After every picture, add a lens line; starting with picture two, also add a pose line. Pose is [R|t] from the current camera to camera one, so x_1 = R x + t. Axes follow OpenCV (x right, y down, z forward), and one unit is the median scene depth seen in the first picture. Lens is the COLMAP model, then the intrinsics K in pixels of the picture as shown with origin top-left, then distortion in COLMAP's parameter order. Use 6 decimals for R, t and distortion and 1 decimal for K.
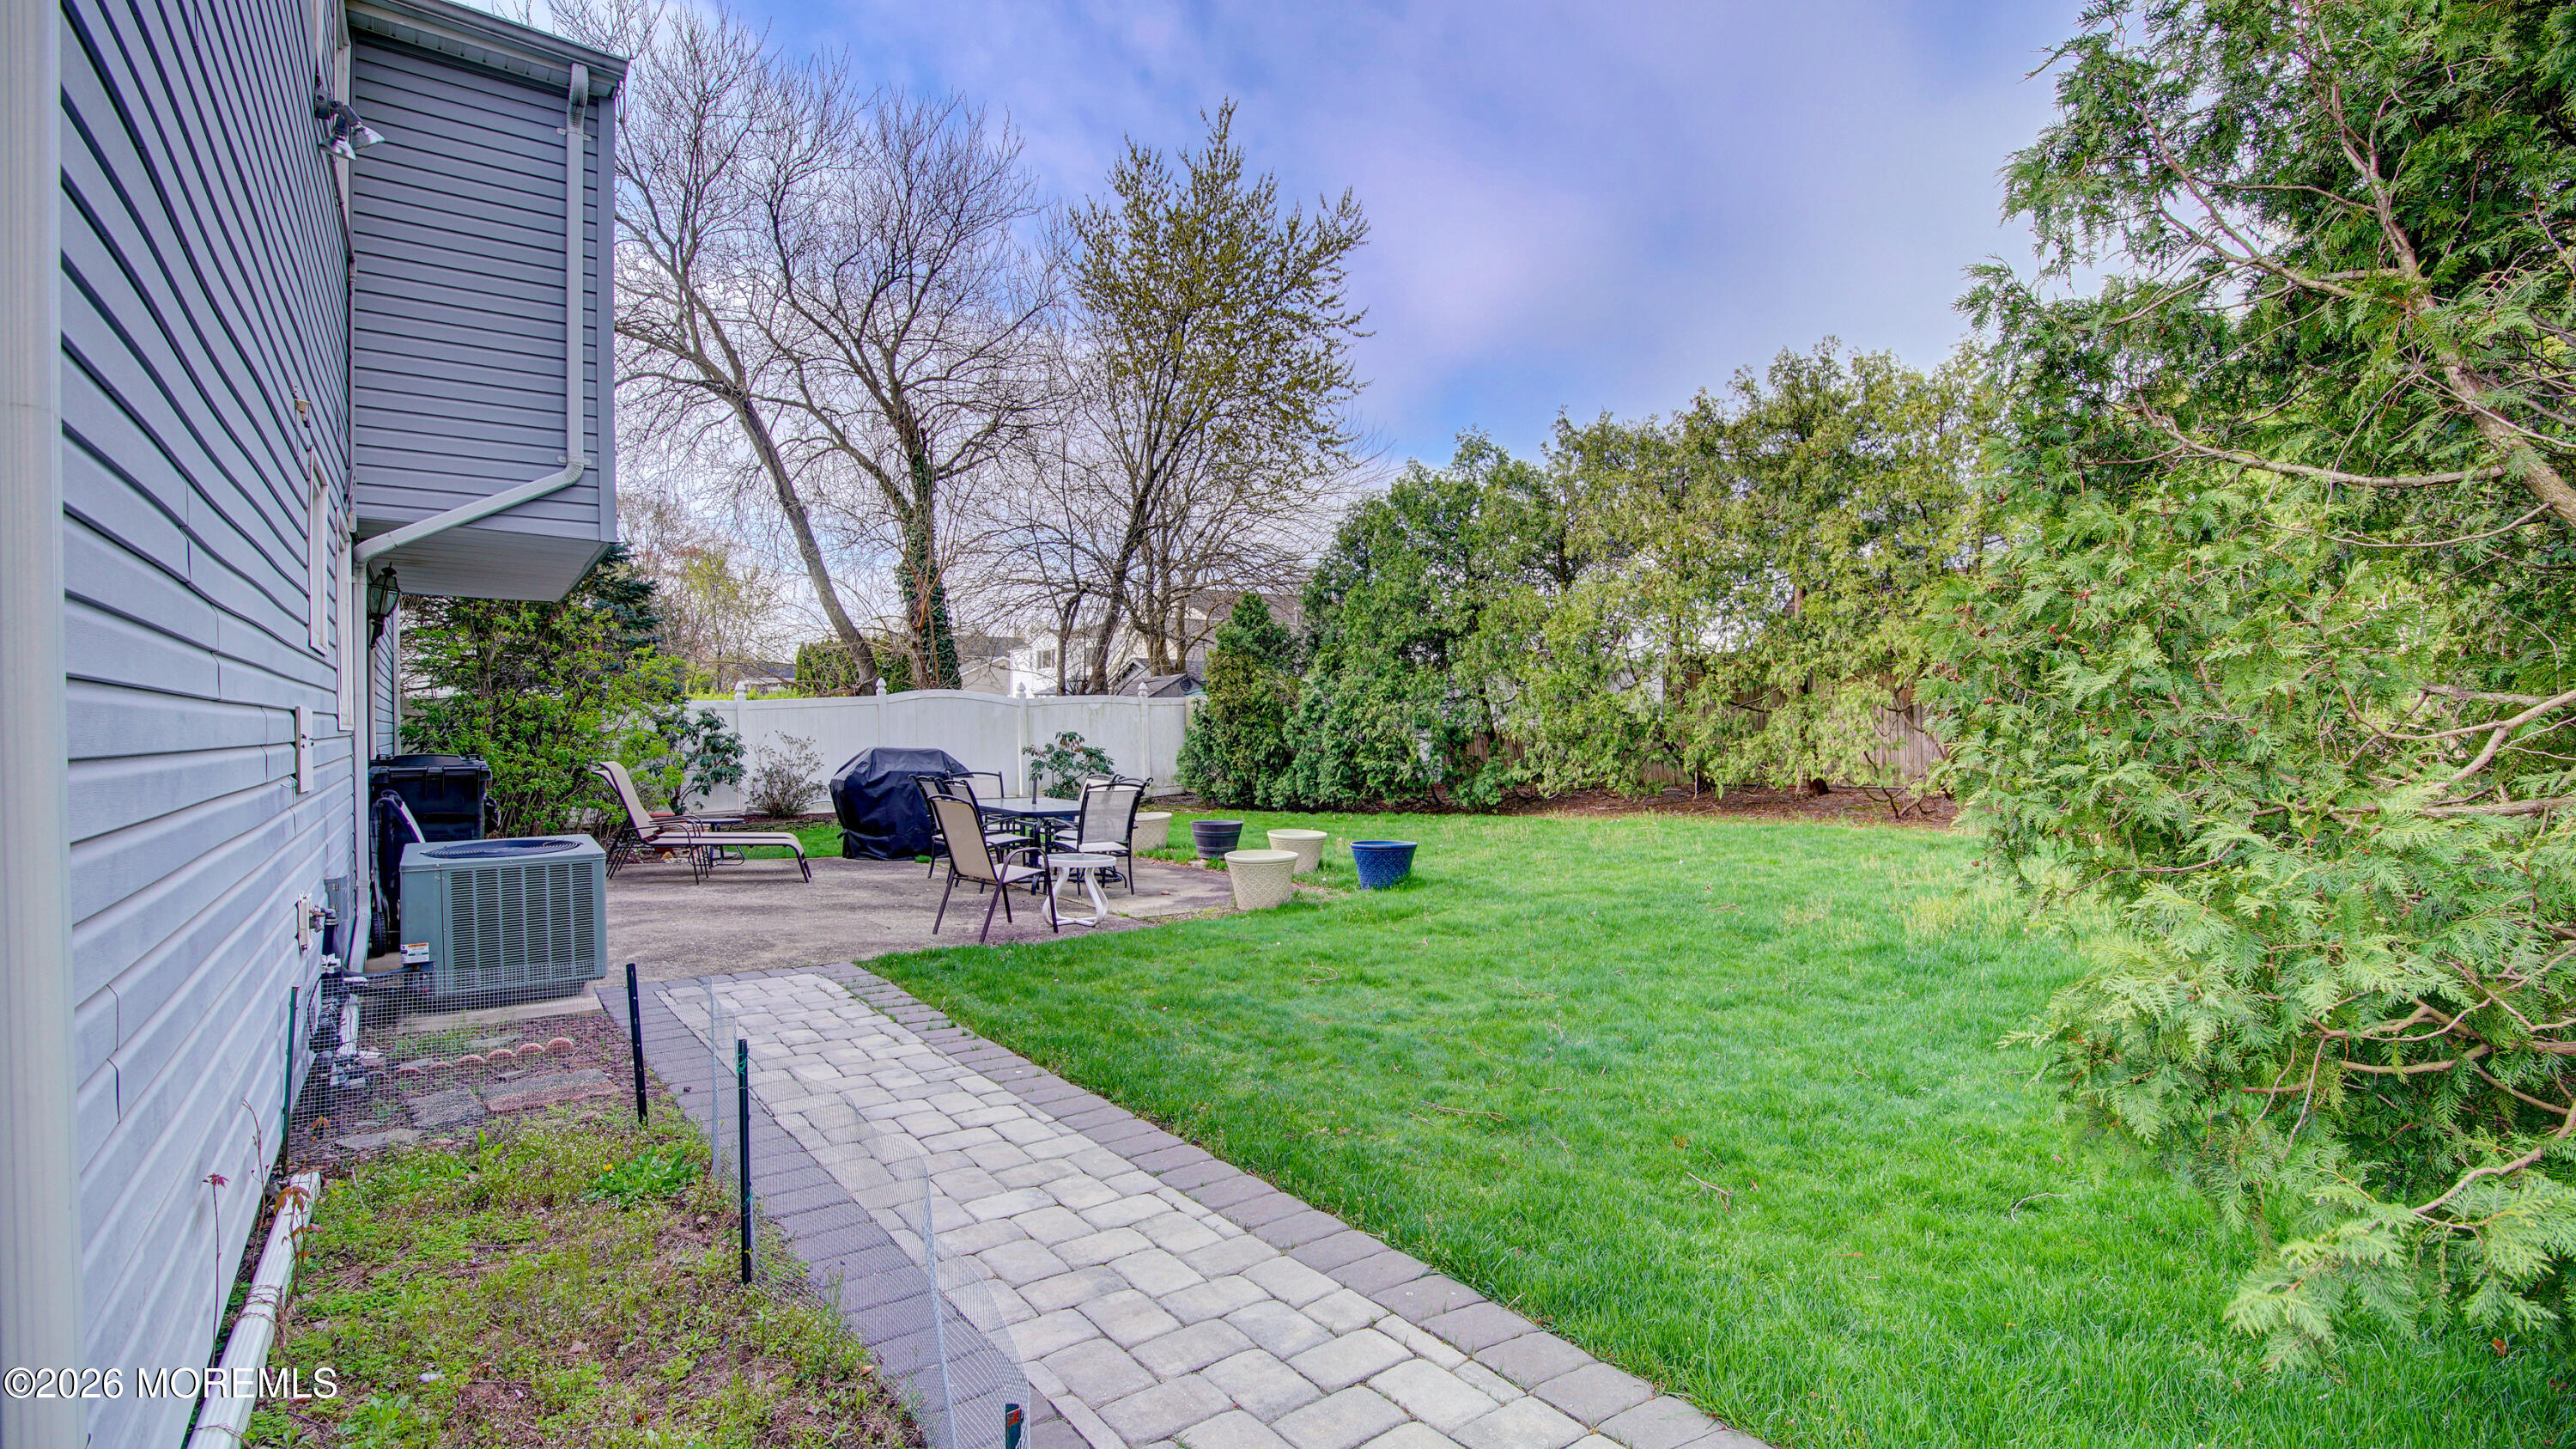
lens RADIAL K [[1153.5, 0, 1269.8], [0, 1153.5, 741.0], [0, 0, 1]] dist [-0.023253, 0.000469]
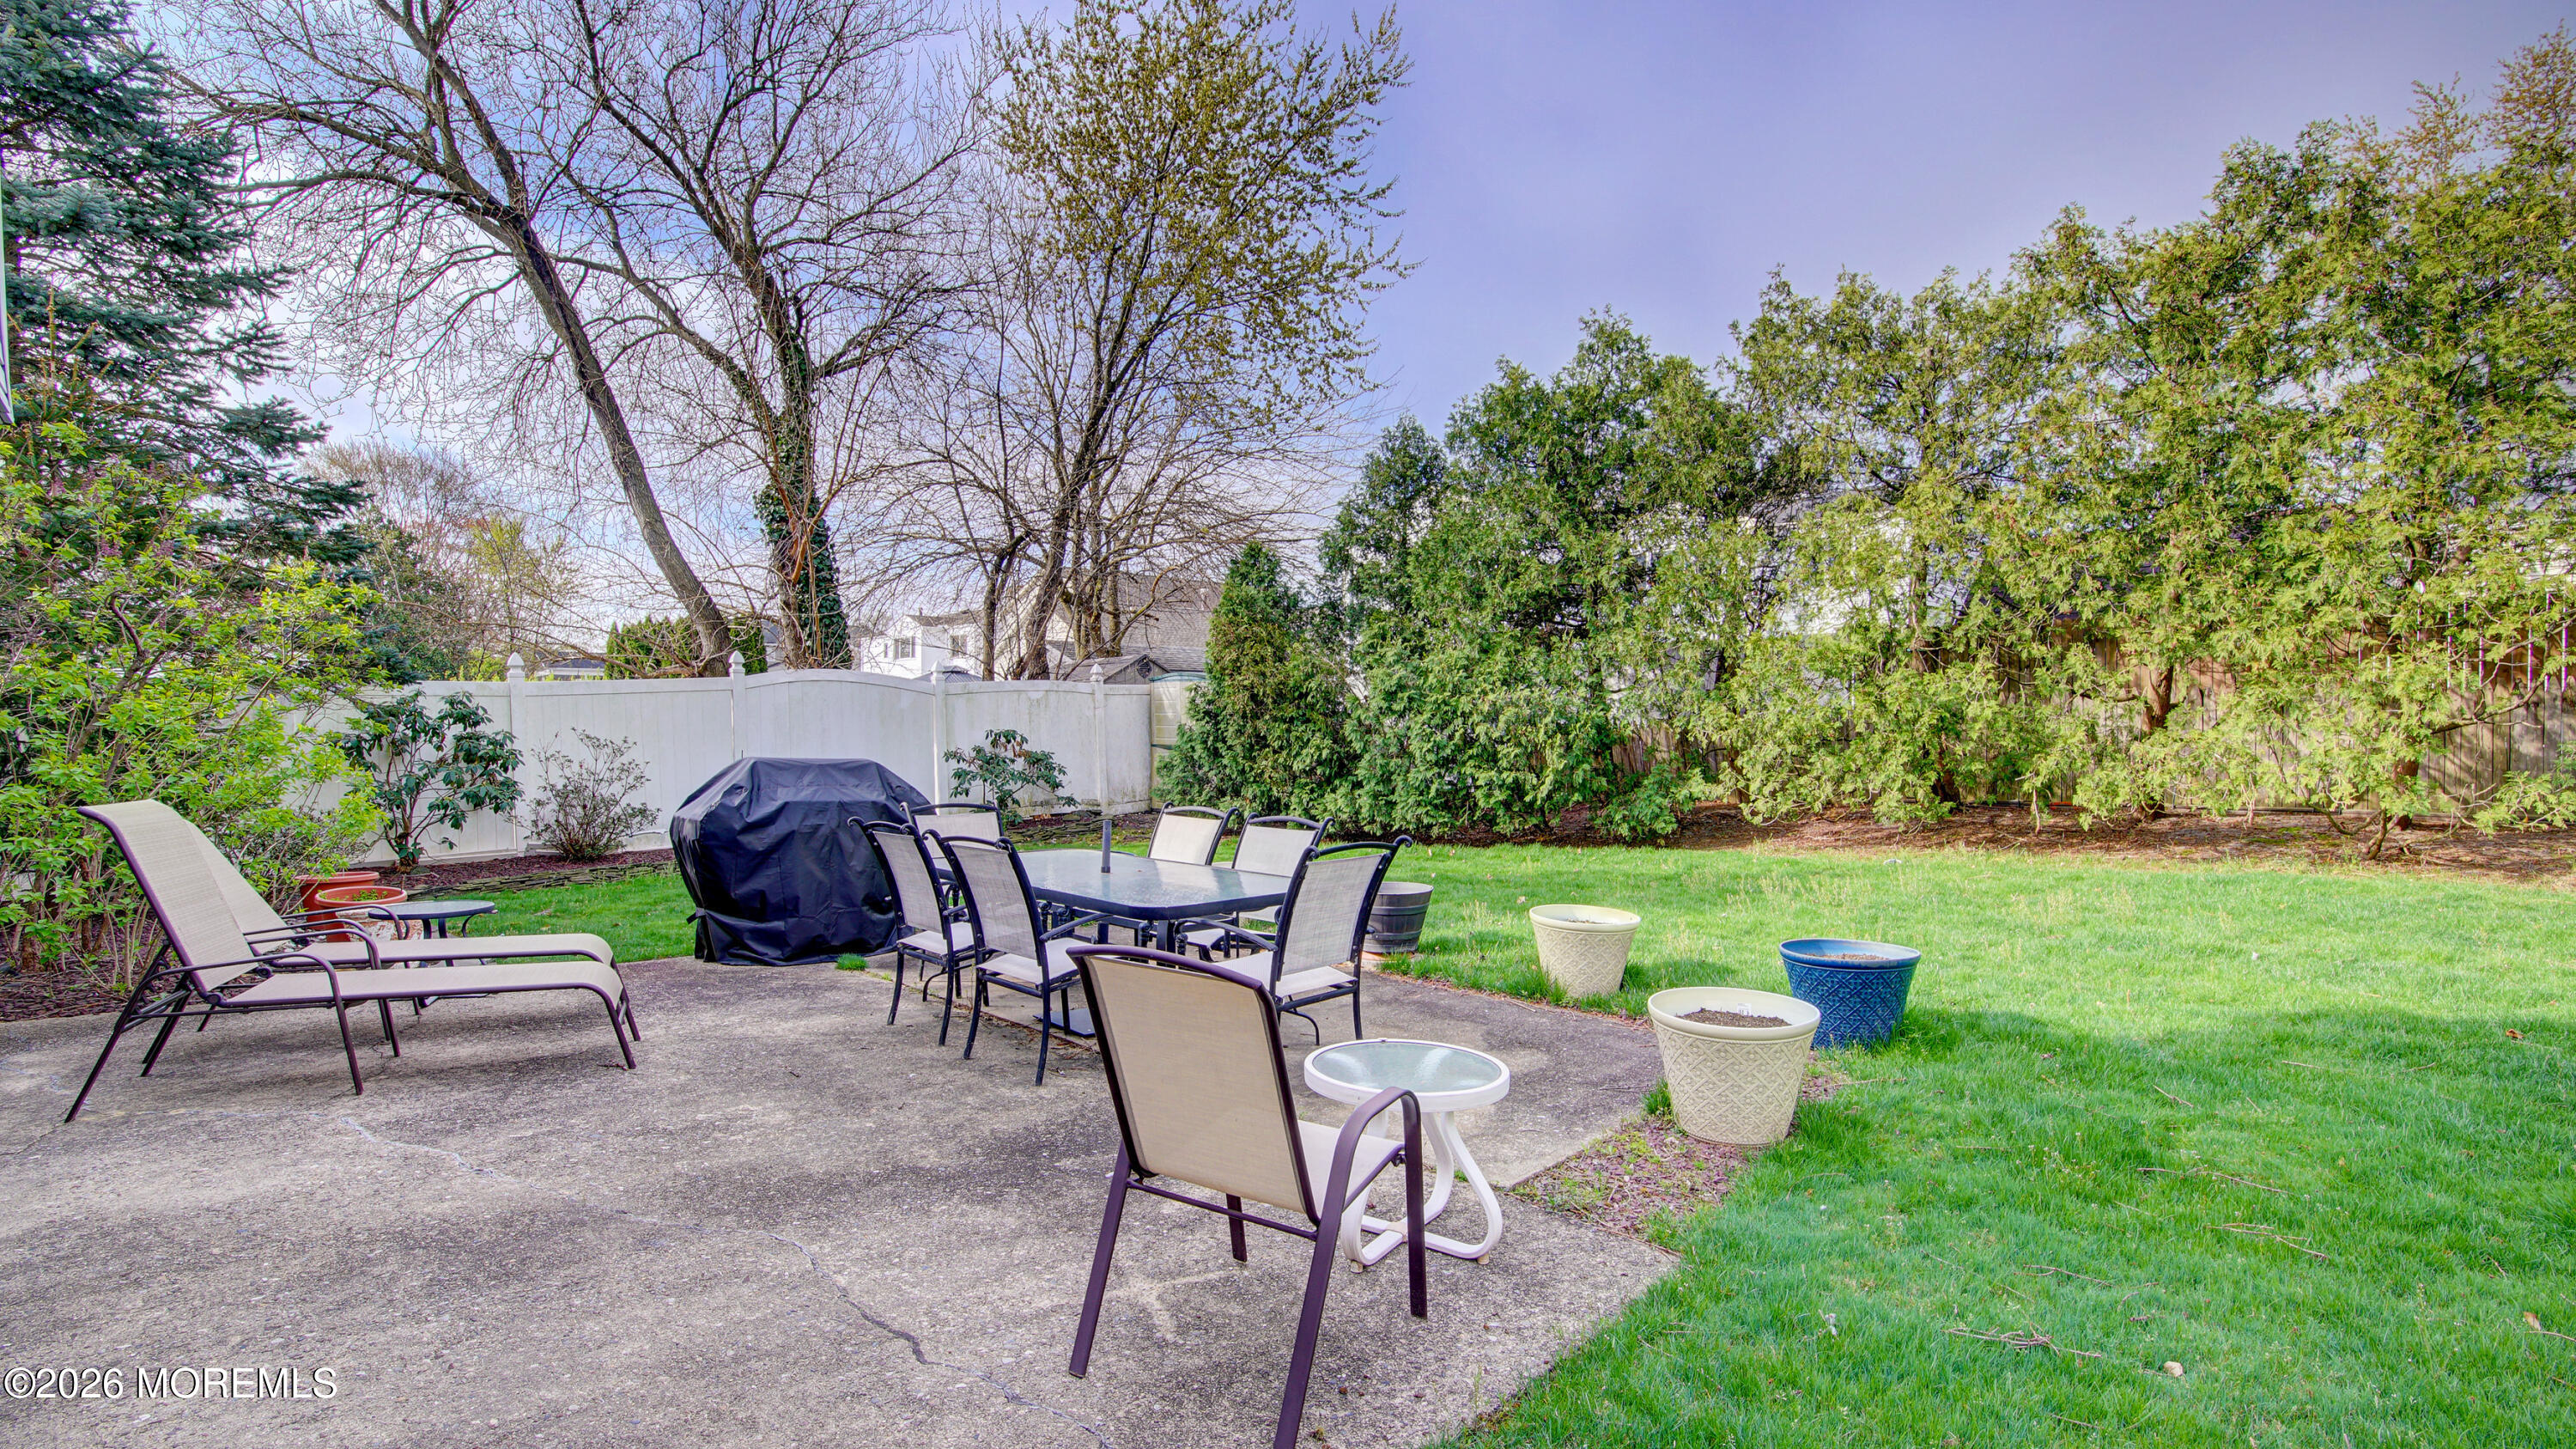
lens RADIAL K [[1153.5, 0, 1269.8], [0, 1153.5, 741.0], [0, 0, 1]] dist [-0.023253, 0.000469]
pose [[0.991119, -0.001515, 0.132971, -0.114209], [0.001212, 0.999996, 0.002355, -0.002411], [-0.132975, -0.002173, 0.991117, 0.279477]]
